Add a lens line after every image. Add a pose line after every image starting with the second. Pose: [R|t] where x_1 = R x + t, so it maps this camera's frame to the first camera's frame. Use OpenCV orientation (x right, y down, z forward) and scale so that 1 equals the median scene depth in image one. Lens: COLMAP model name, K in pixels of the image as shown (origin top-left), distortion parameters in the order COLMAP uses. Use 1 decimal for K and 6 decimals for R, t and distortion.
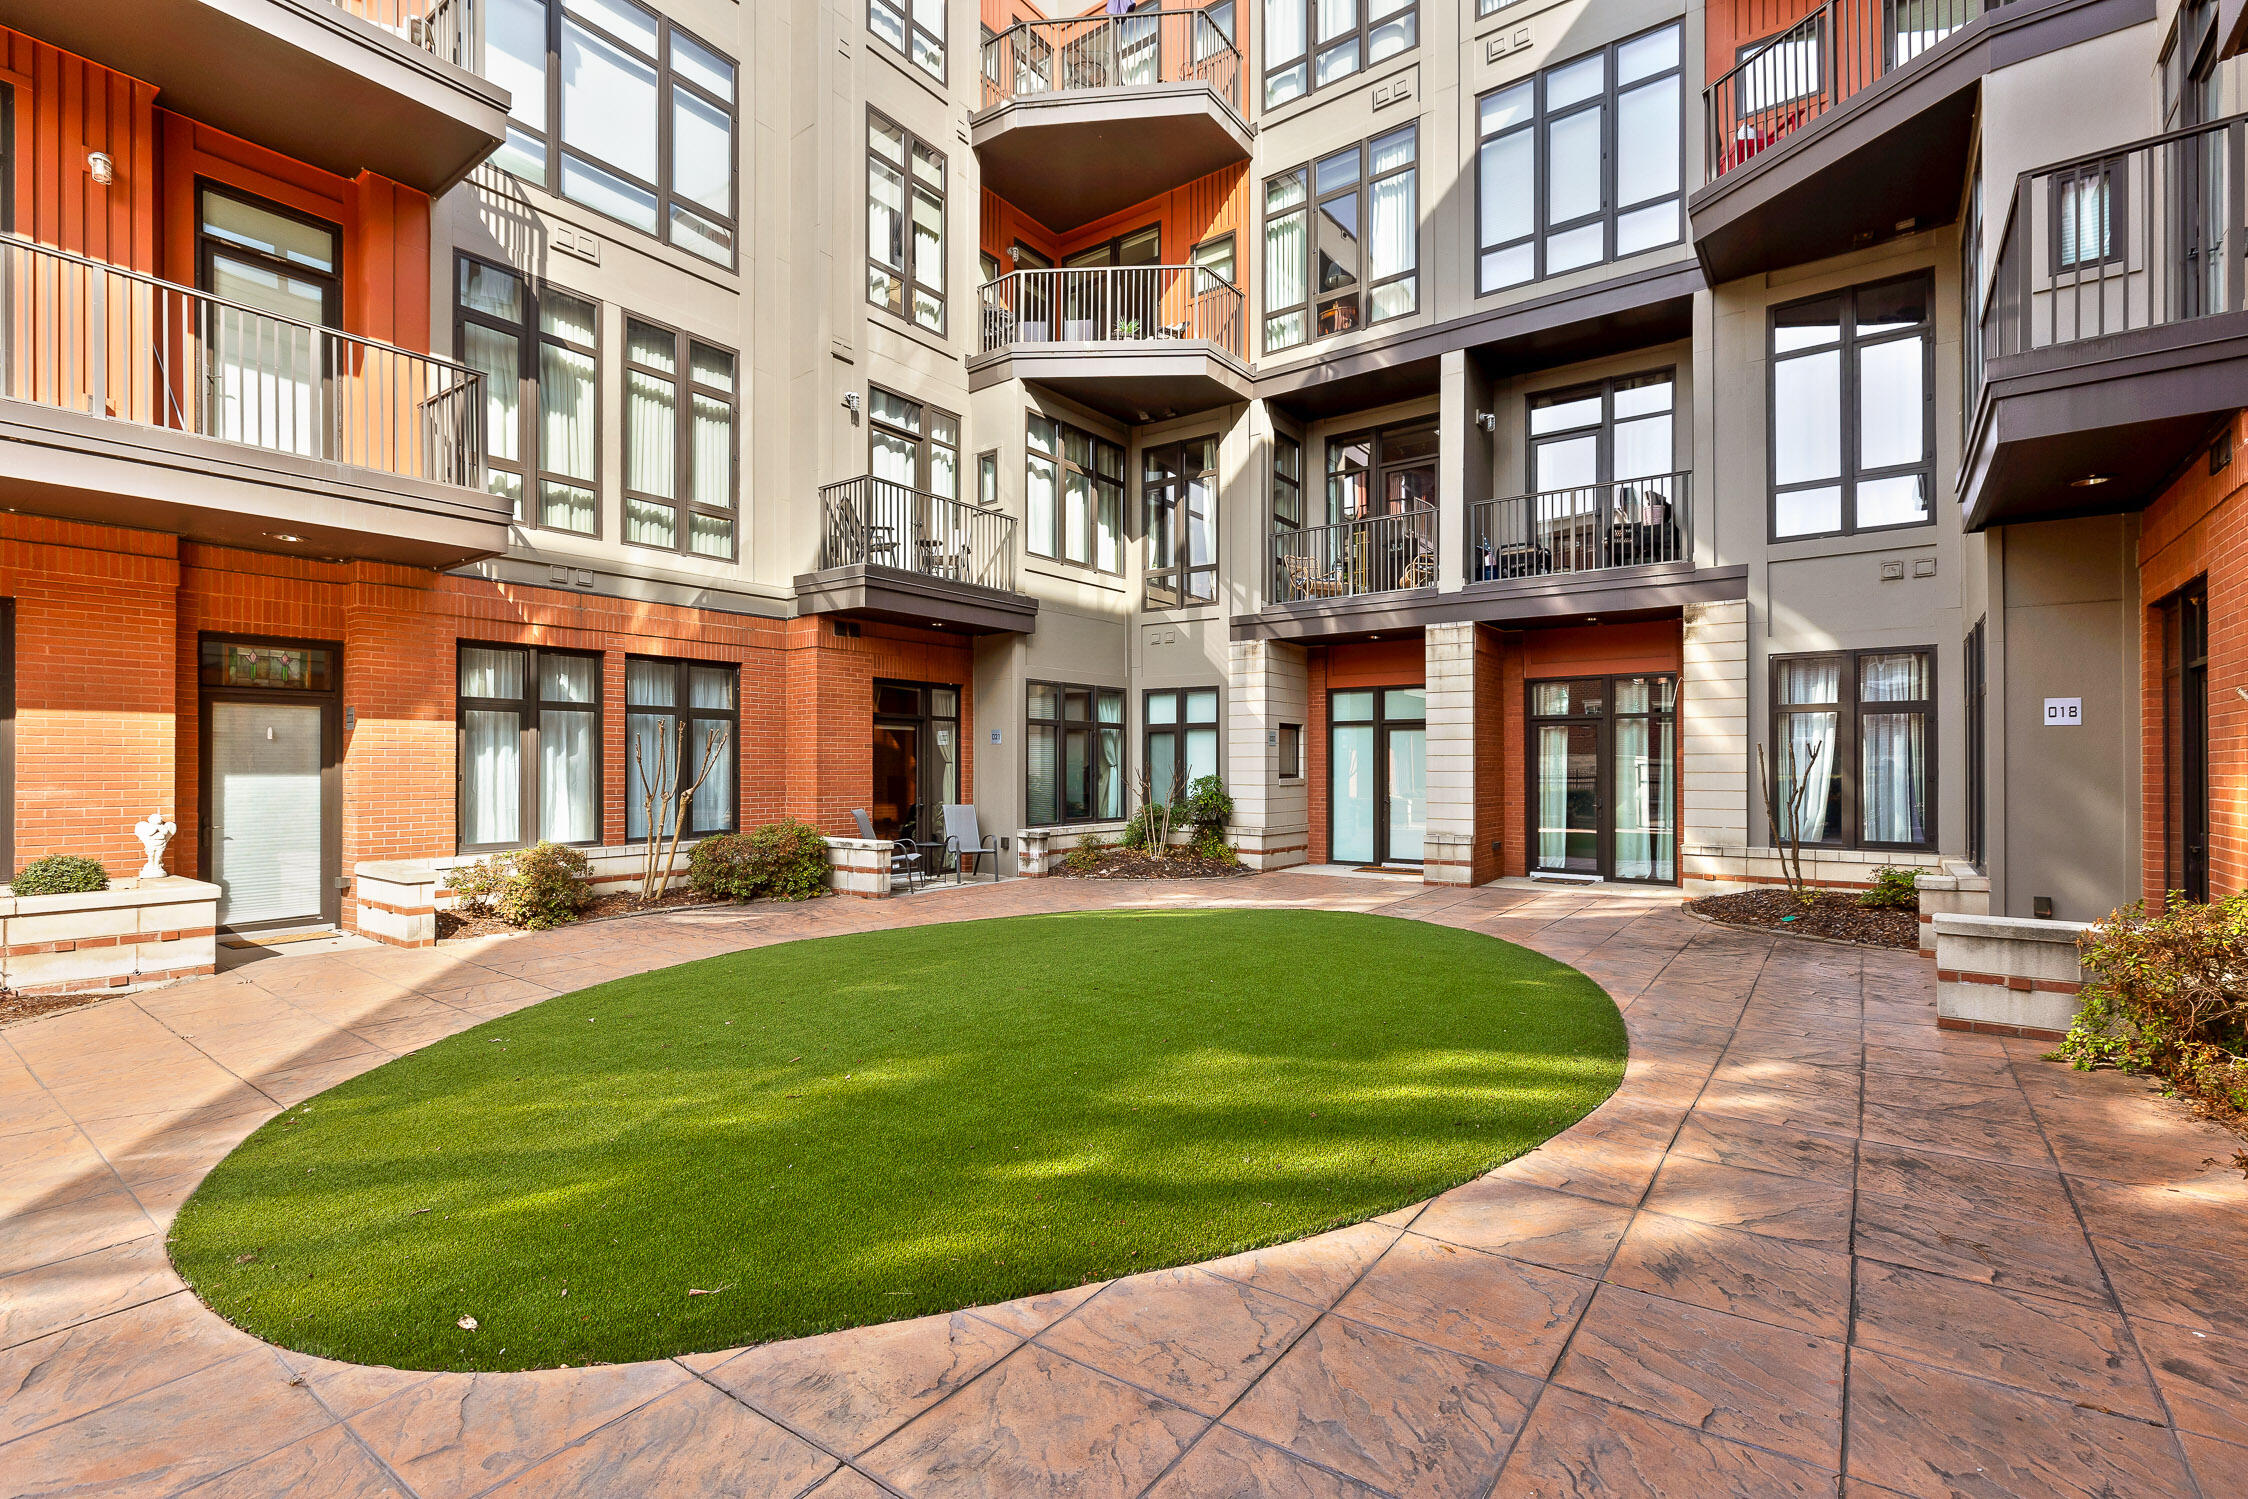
lens RADIAL K [[1024.2, 0, 1134.0], [0, 1024.2, 764.9], [0, 0, 1]] dist [-0.000200, -0.000062]
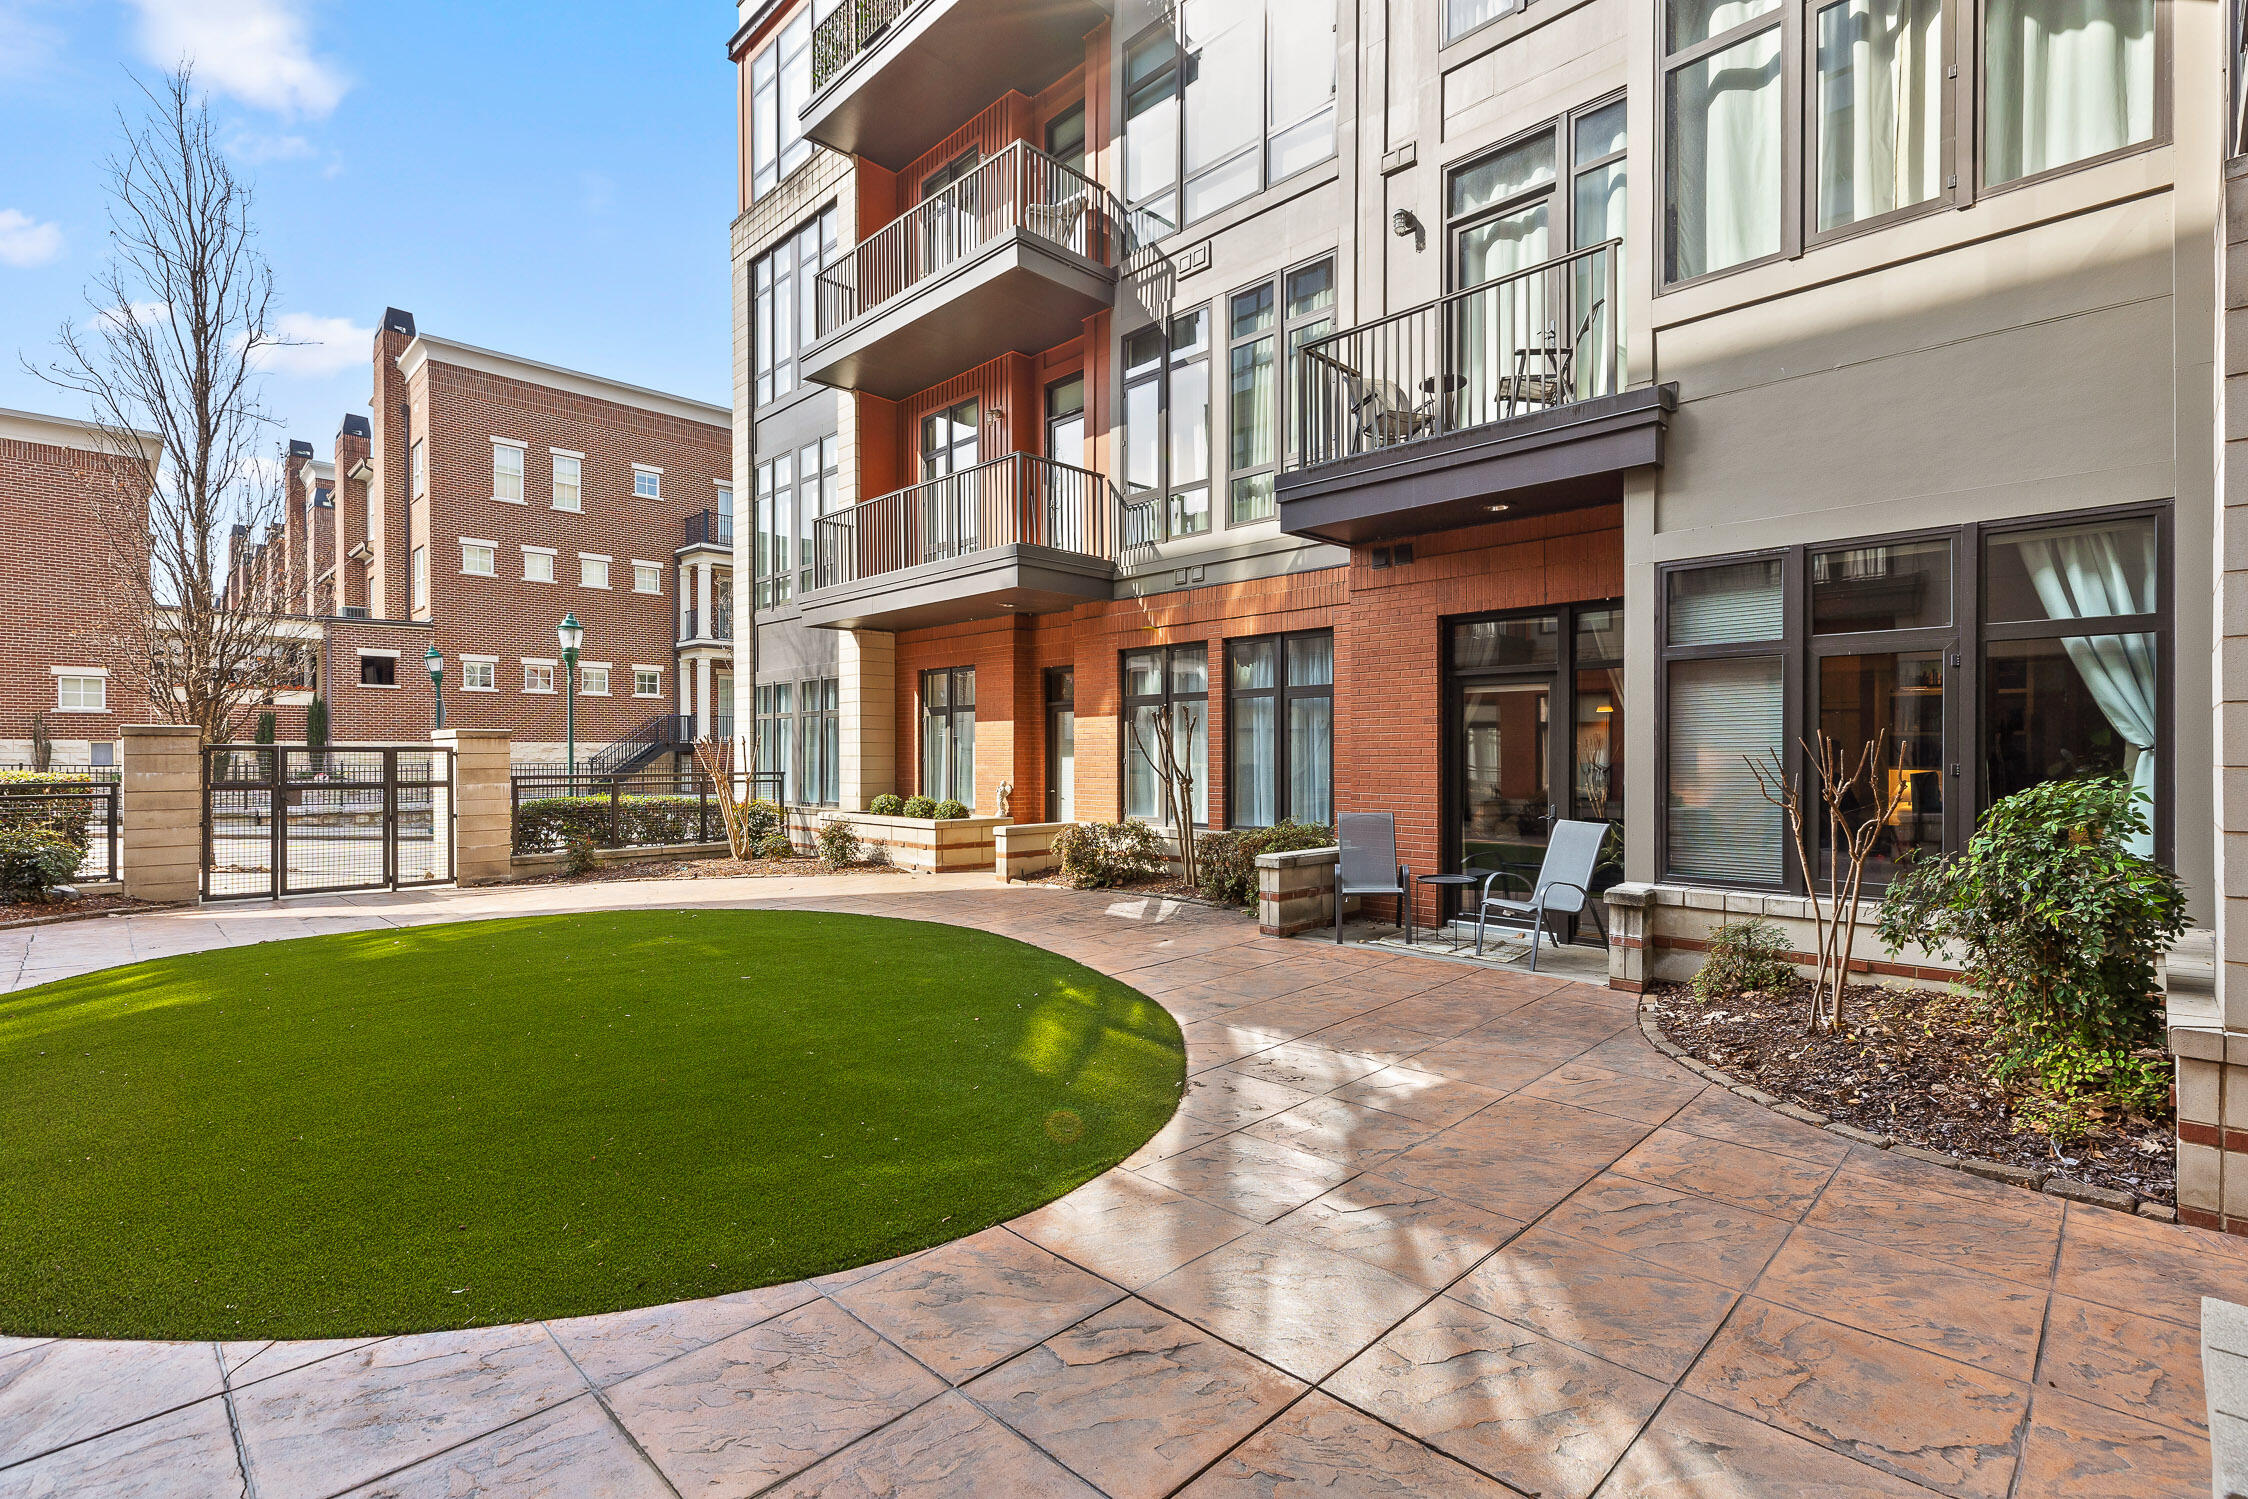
lens RADIAL K [[1024.2, 0, 1109.0], [0, 1024.2, 753.7], [0, 0, 1]] dist [-0.000200, -0.000062]
pose [[-0.164163, -0.000785, -0.986433, 0.472154], [0.001171, 0.999999, -0.000991, 0.003519], [0.986433, -0.001318, -0.164162, 0.987308]]
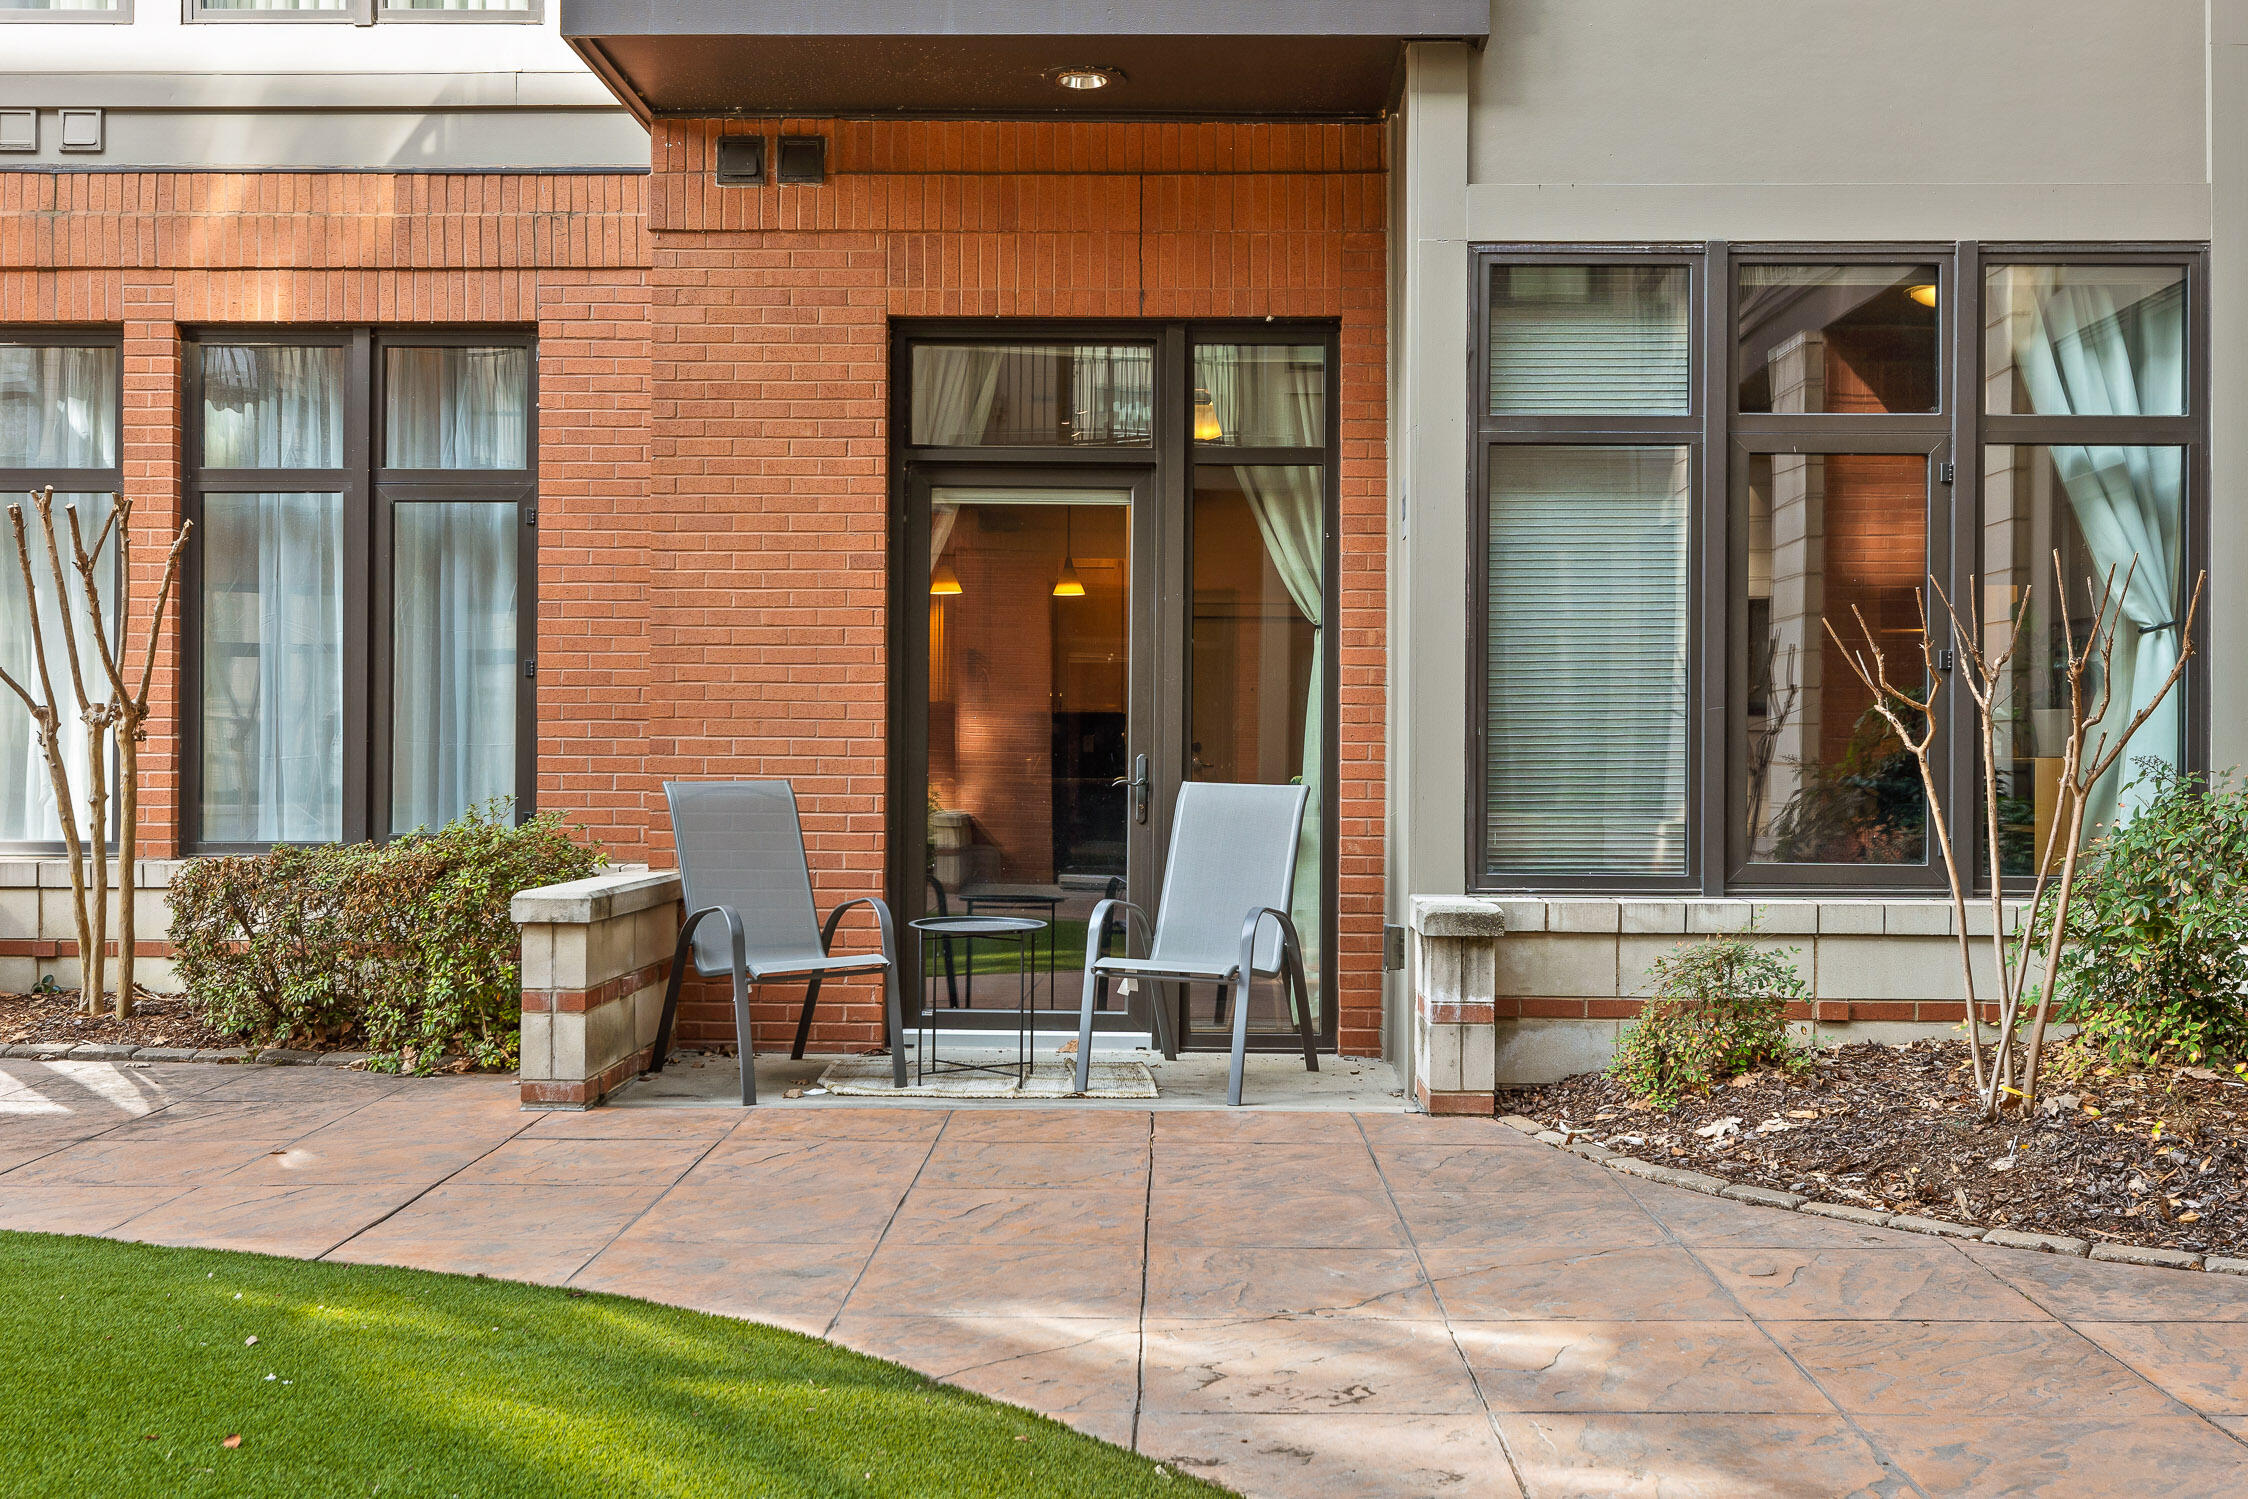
lens RADIAL K [[2279.5, 0, 1135.3], [0, 2279.5, 735.2], [0, 0, 1]] dist [0.003302, 0.000000]
pose [[0.571034, -0.004427, -0.820914, 0.323604], [-0.005101, 0.999947, -0.008941, 0.037300], [0.820910, 0.009293, 0.570982, 0.769845]]
